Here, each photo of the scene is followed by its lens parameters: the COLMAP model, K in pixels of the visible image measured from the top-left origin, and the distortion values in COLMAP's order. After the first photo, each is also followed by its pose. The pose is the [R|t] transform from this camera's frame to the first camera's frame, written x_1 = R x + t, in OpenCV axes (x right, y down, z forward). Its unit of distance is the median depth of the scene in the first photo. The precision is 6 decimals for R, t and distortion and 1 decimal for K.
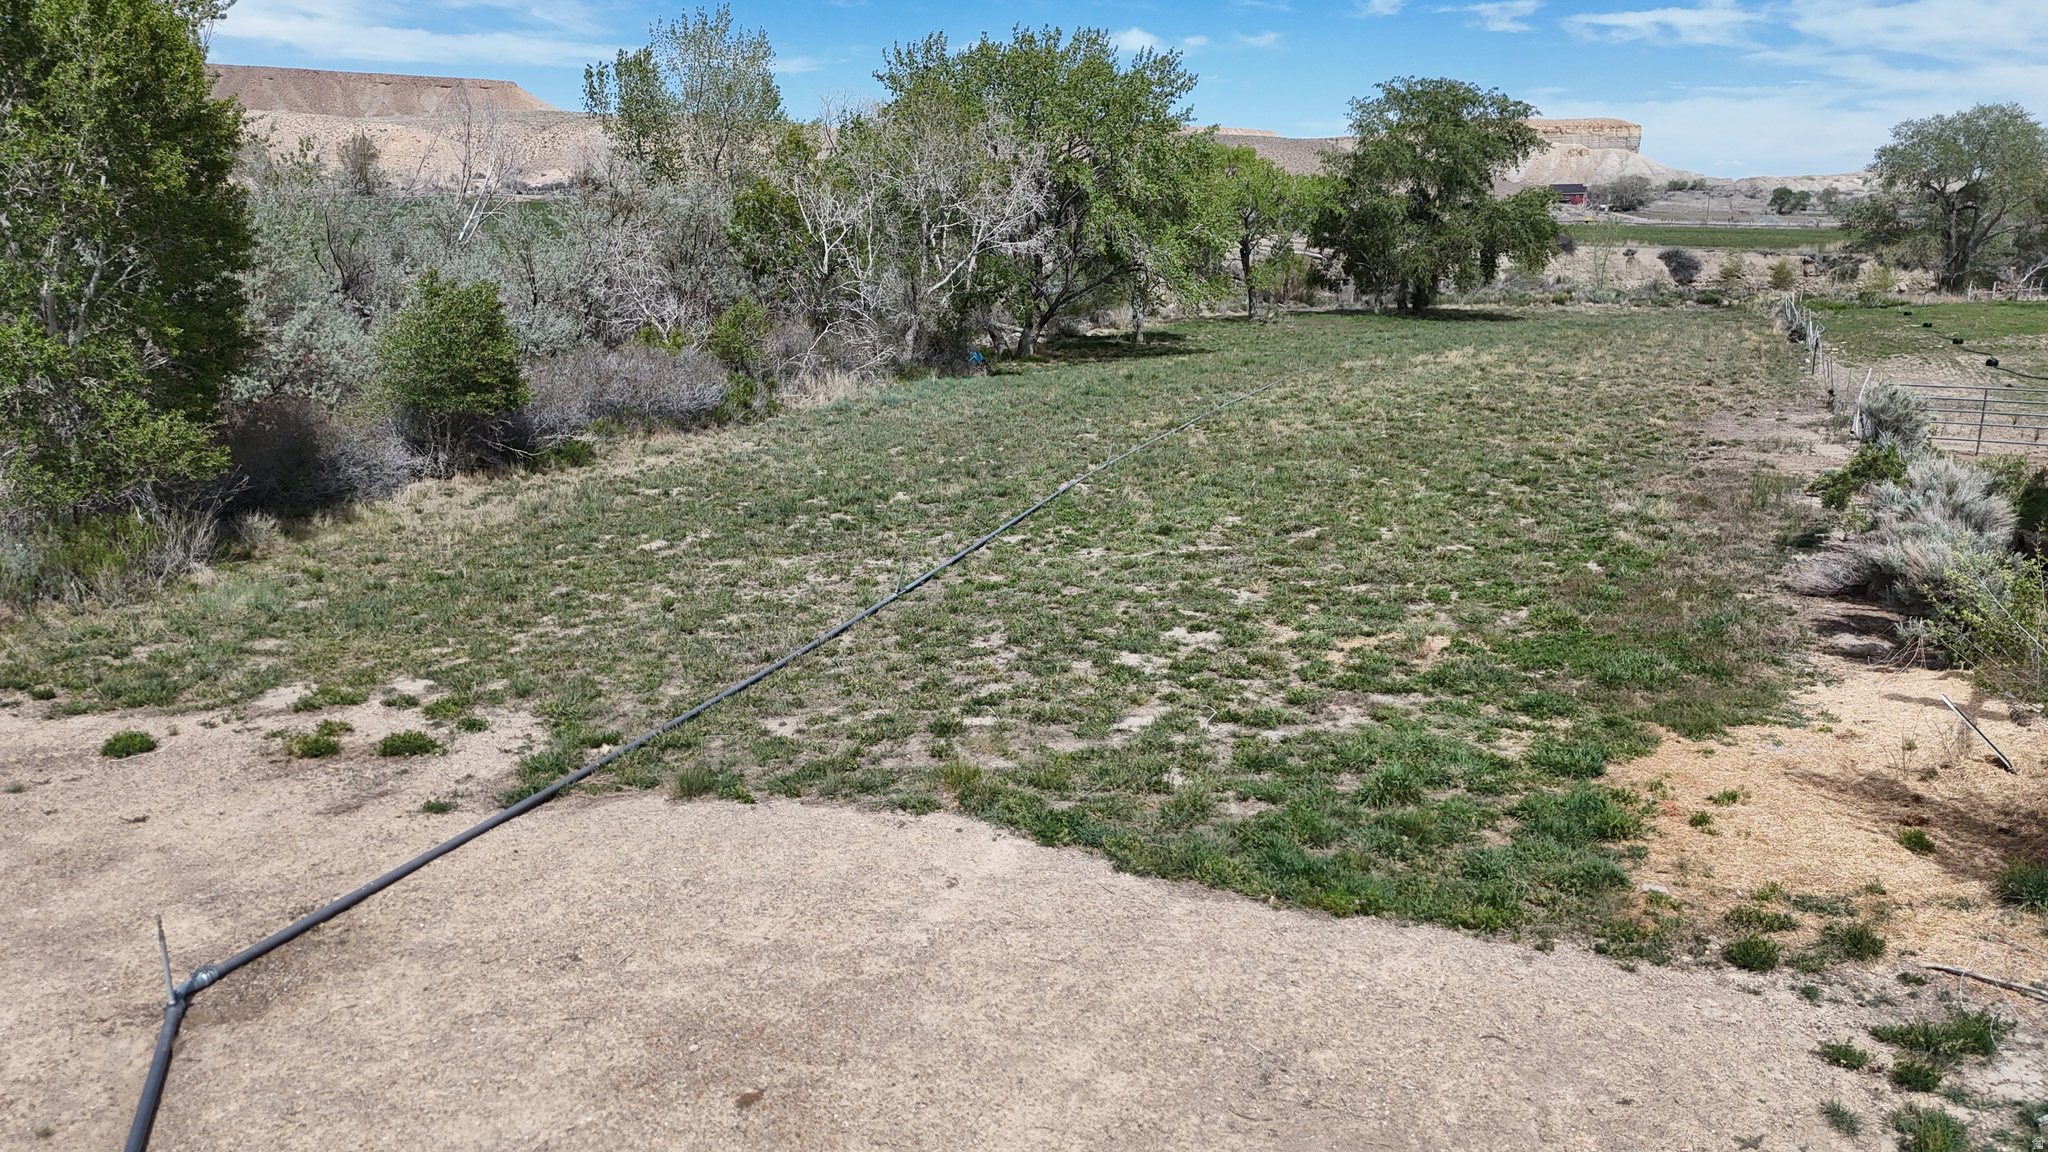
lens RADIAL K [[1481.4, 0, 1024.0], [0, 1481.4, 576.0], [0, 0, 1]] dist [0.091268, -0.102784]
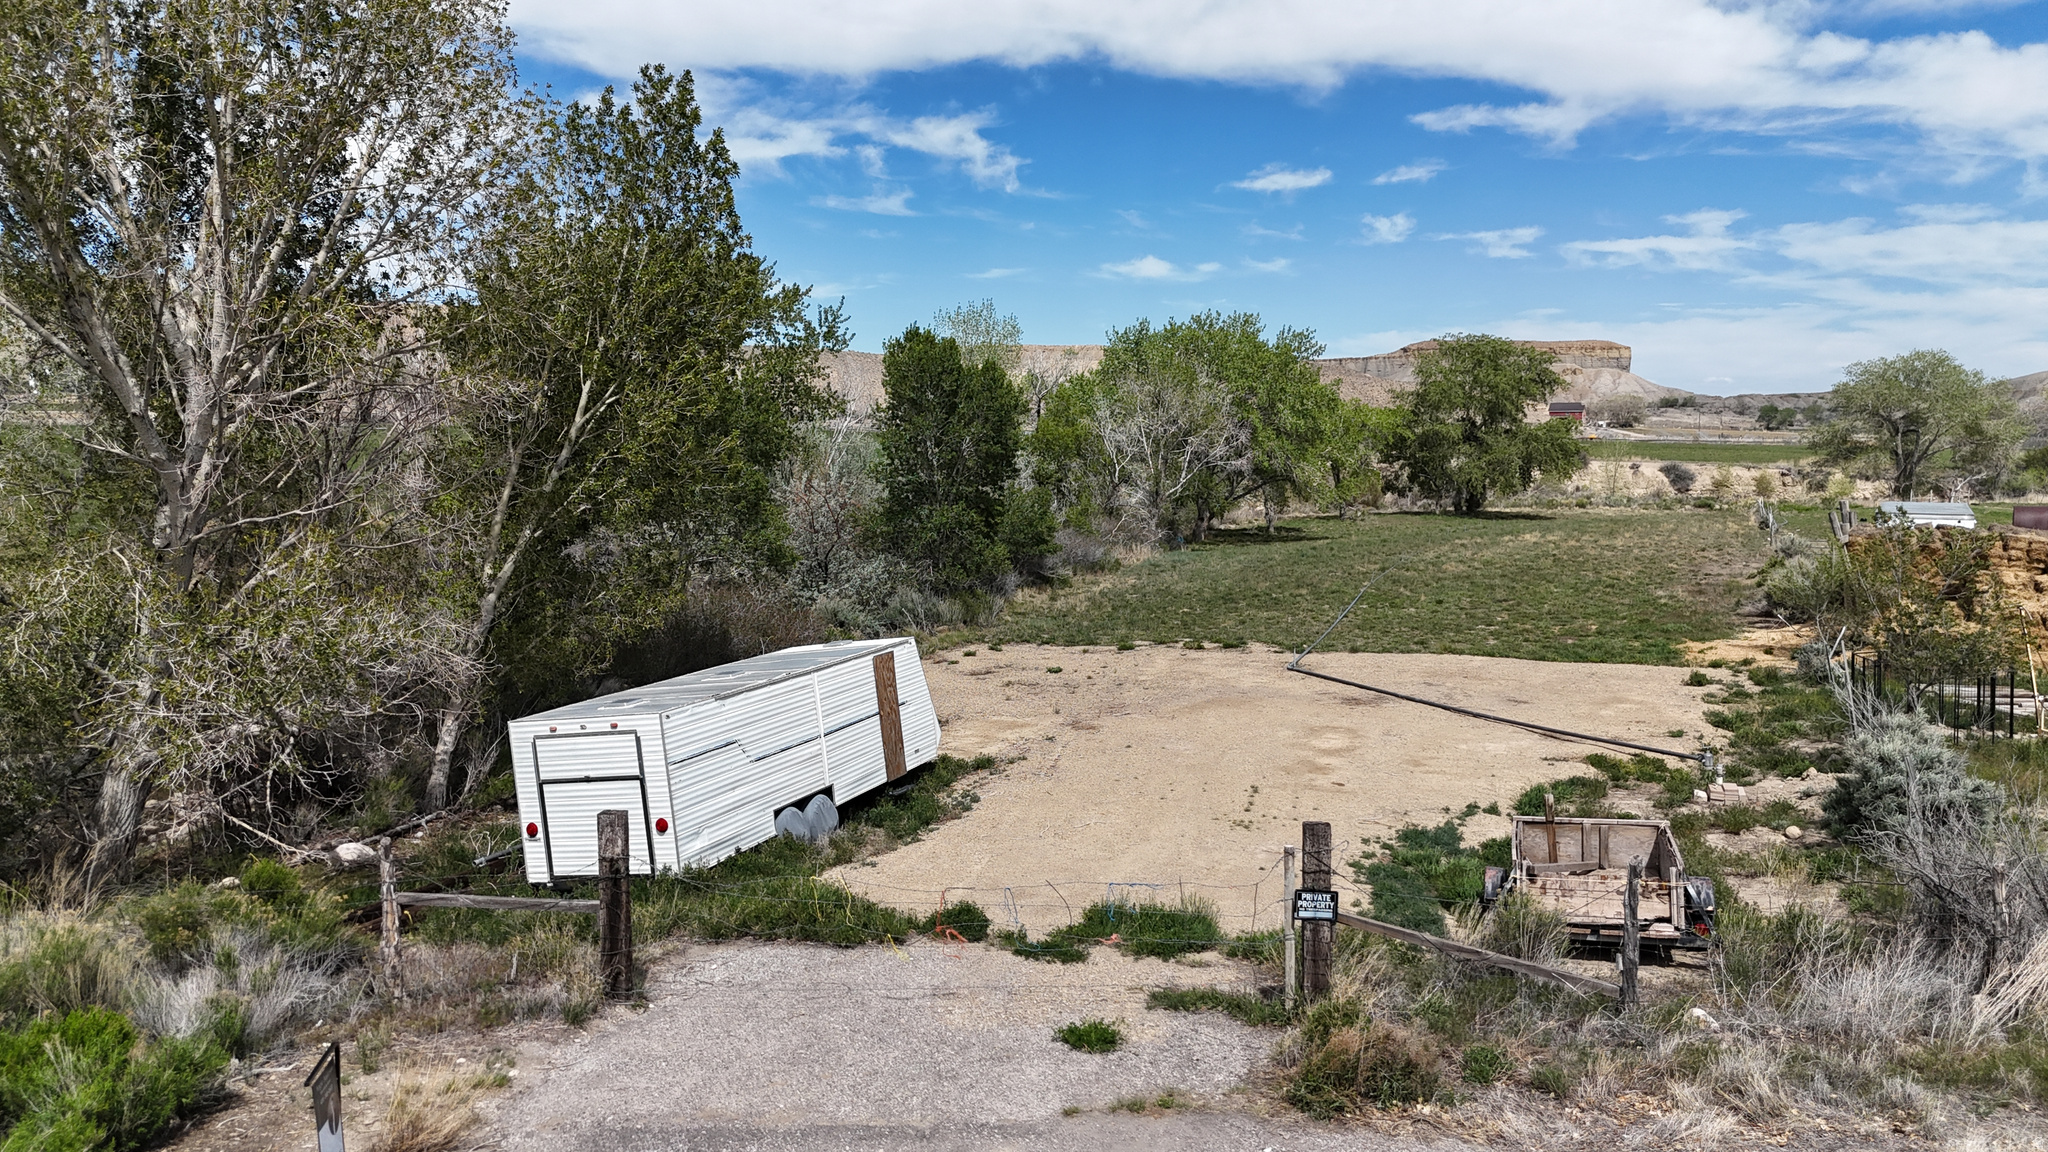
lens RADIAL K [[1484.7, 0, 1012.4], [0, 1484.7, 578.9], [0, 0, 1]] dist [0.078385, -0.100656]
pose [[0.999928, -0.001700, -0.011886, -0.163458], [0.000060, 0.990622, -0.136633, 0.076539], [0.012007, 0.136623, 0.990550, -0.369142]]
